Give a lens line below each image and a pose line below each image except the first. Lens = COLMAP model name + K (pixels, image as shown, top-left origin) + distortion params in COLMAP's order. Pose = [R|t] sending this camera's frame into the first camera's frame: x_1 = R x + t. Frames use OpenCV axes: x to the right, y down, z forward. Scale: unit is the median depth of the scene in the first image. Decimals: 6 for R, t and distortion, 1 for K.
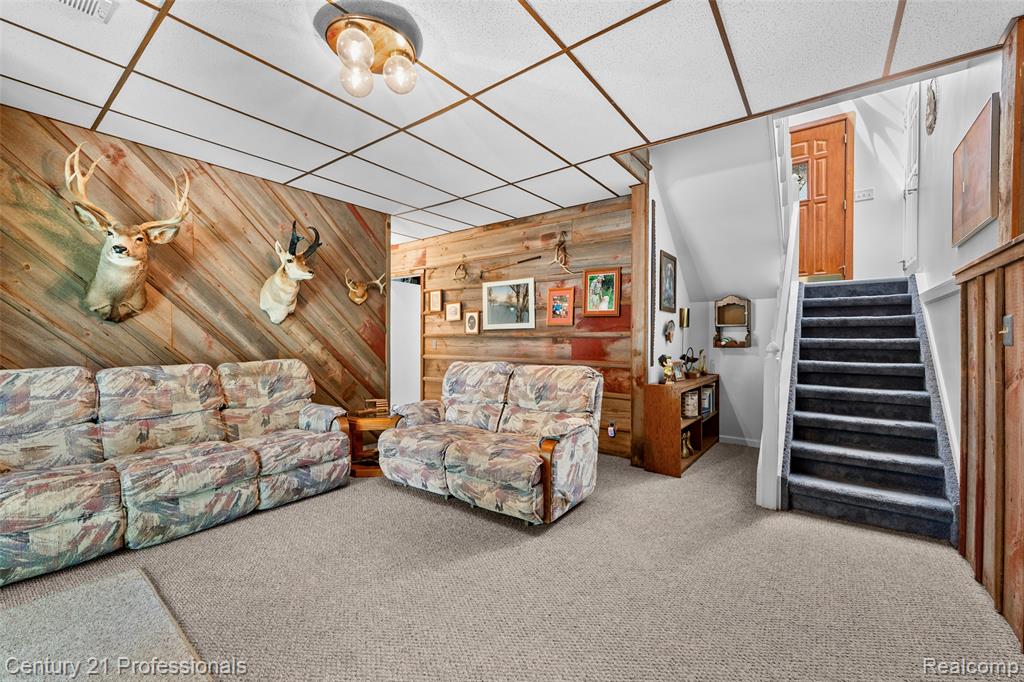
lens RADIAL K [[419.9, 0, 510.7], [0, 419.9, 333.7], [0, 0, 1]] dist [-0.001736, -0.000156]
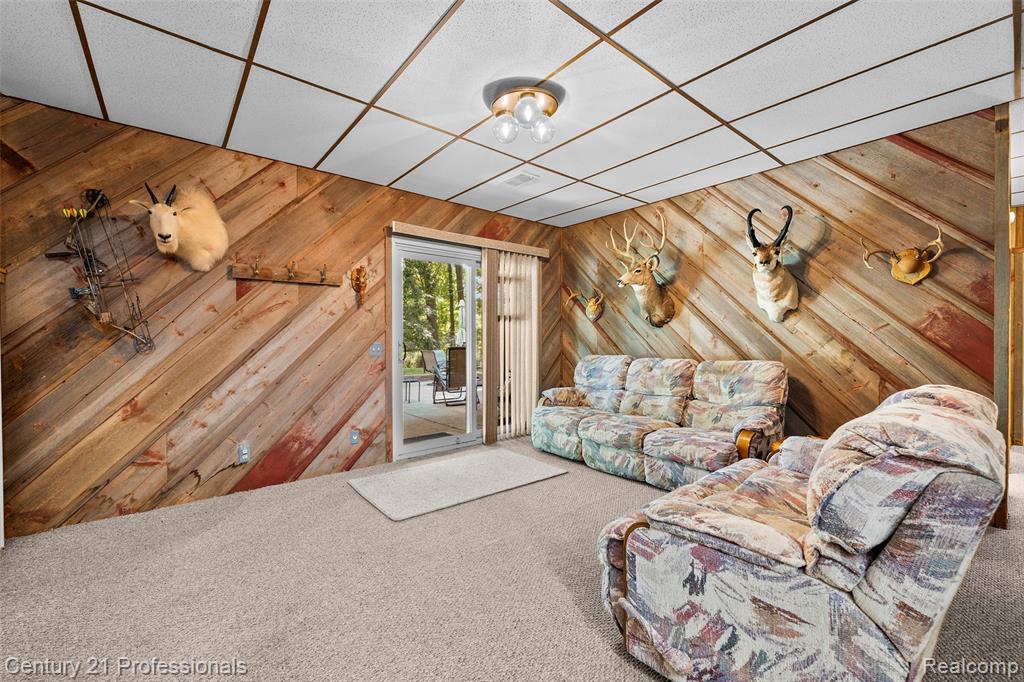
lens RADIAL K [[419.9, 0, 510.7], [0, 419.9, 333.7], [0, 0, 1]] dist [-0.001736, -0.000156]
pose [[-0.238293, -0.013512, -0.971099, 0.549660], [0.011596, 0.999792, -0.016756, 0.011822], [0.971124, -0.015254, -0.238087, 0.767522]]
